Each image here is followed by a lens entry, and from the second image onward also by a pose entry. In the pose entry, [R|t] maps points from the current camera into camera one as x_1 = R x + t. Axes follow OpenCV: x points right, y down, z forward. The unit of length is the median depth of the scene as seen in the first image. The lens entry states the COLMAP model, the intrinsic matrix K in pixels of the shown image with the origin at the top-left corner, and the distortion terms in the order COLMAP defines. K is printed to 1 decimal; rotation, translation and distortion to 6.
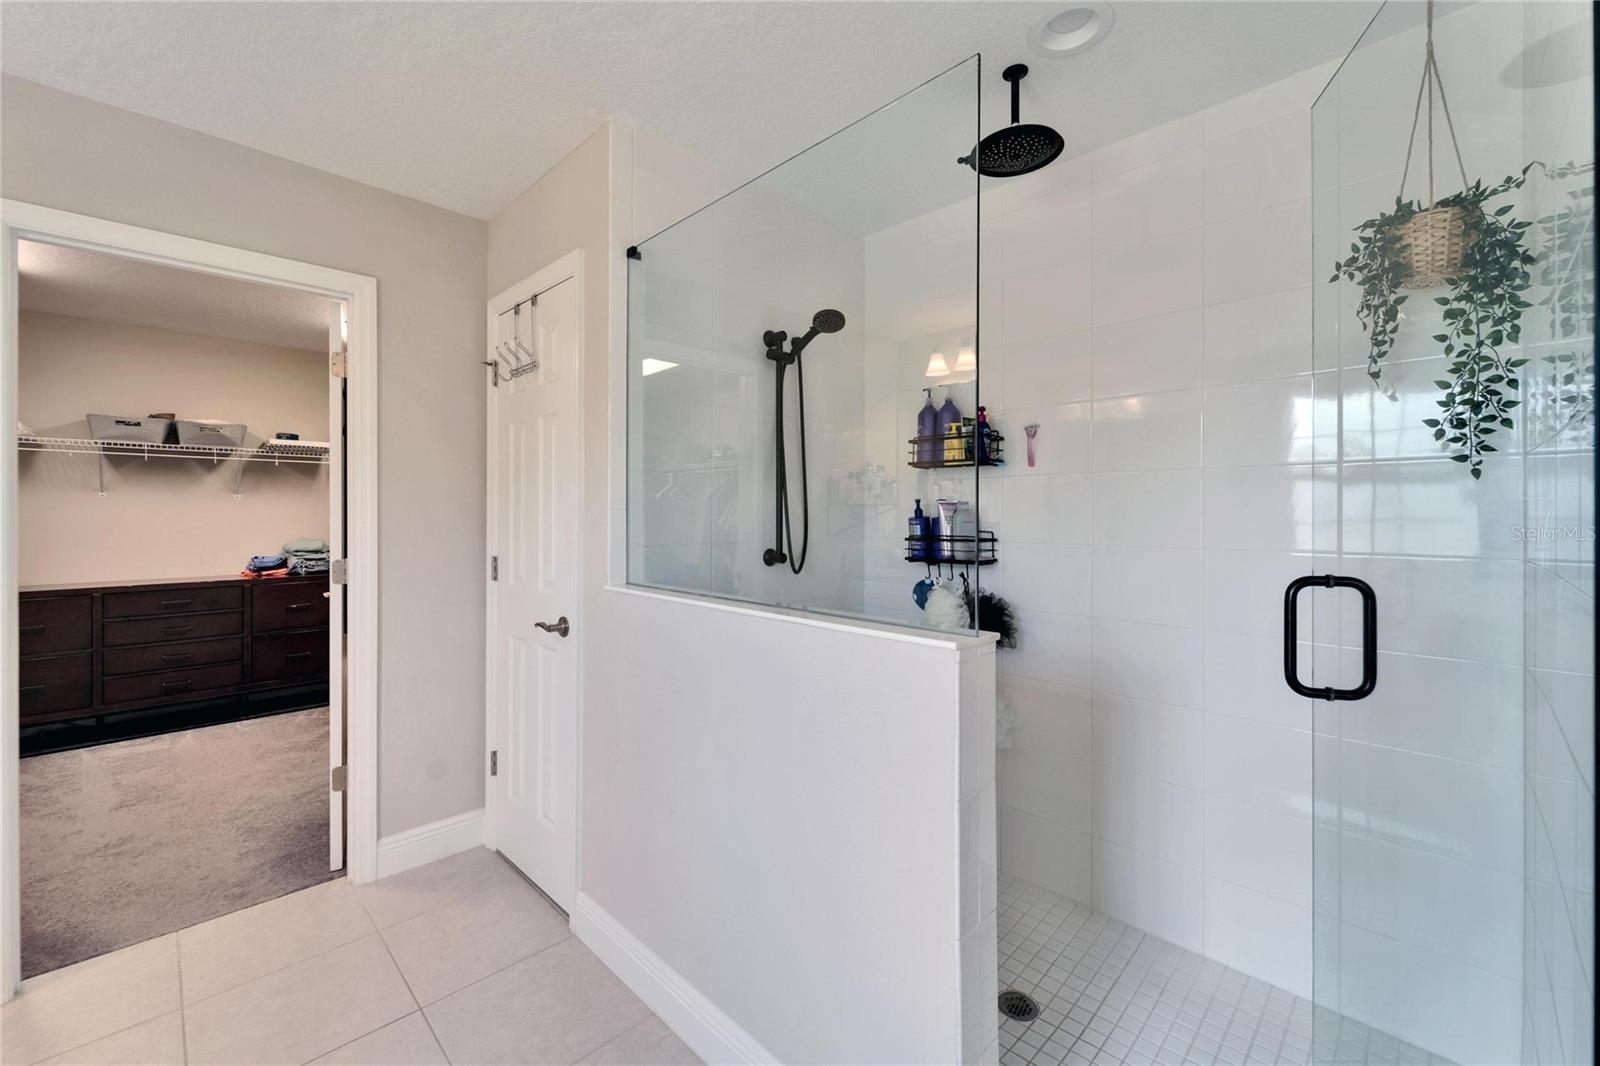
lens RADIAL K [[654.2, 0, 799.9], [0, 654.2, 514.0], [0, 0, 1]] dist [0.000119, -0.000441]
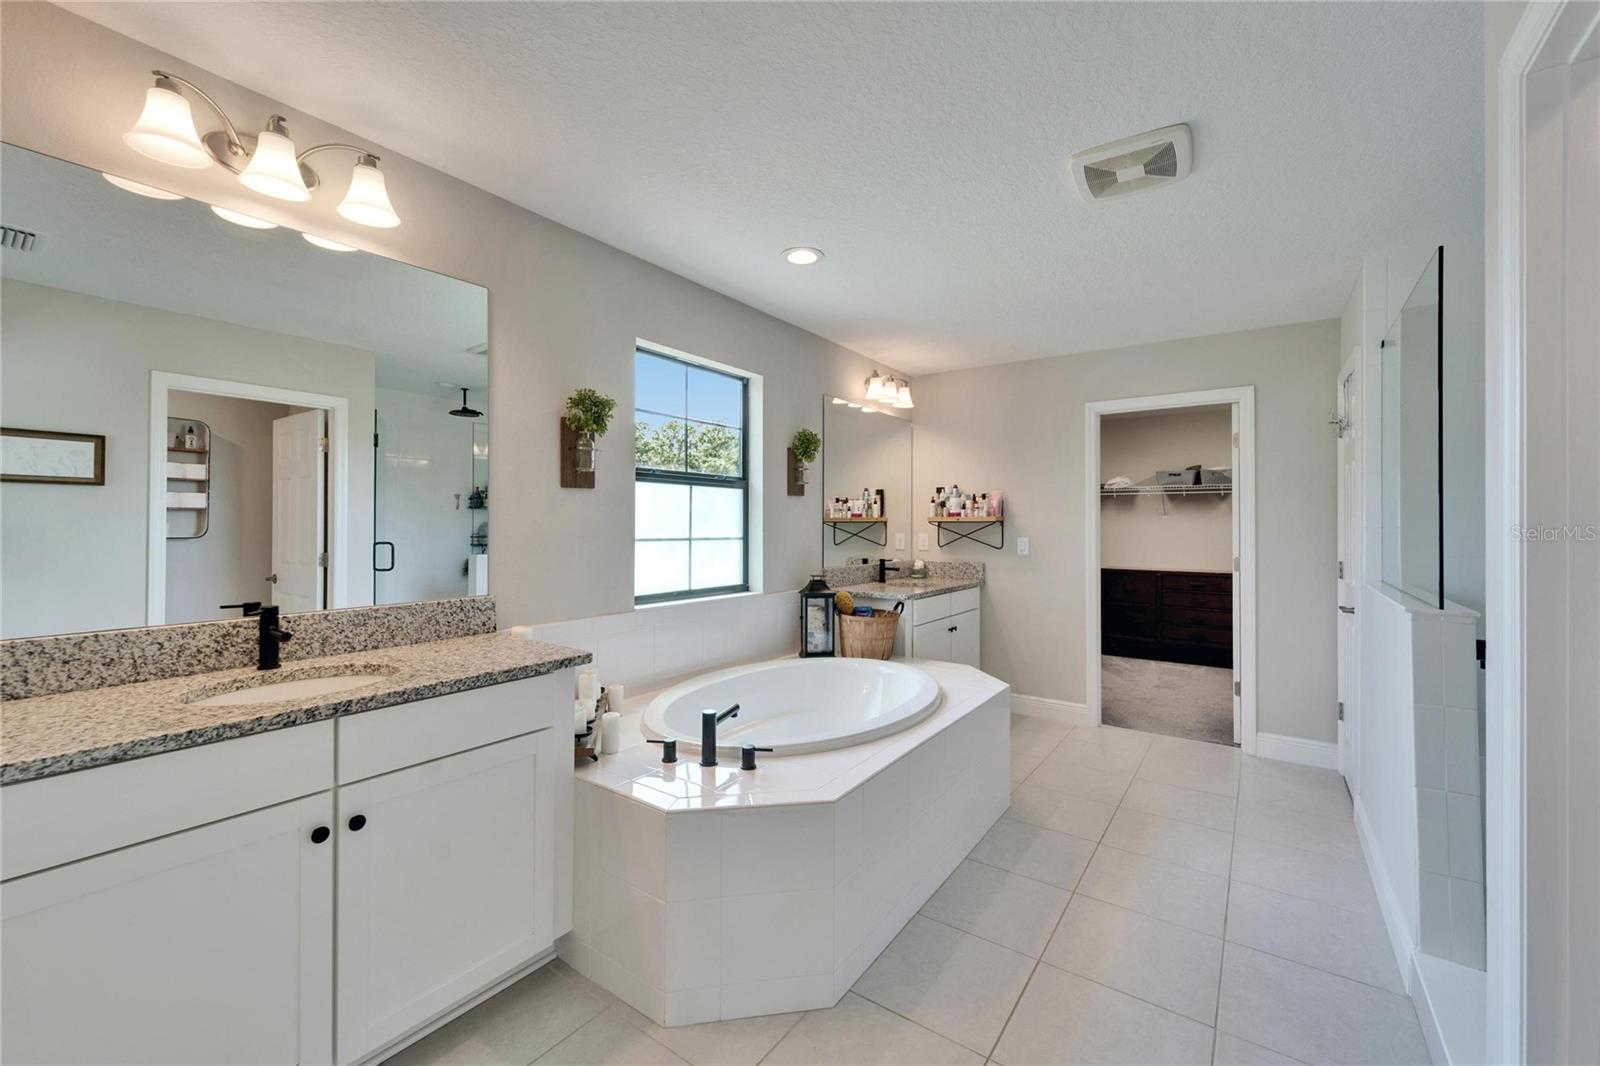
lens RADIAL K [[653.7, 0, 795.5], [0, 653.7, 533.4], [0, 0, 1]] dist [0.002857, -0.000112]
pose [[0.165900, 0.007763, -0.986112, 0.699132], [0.001241, 0.999967, 0.008081, -0.004581], [0.986142, -0.002565, 0.165885, -0.359816]]
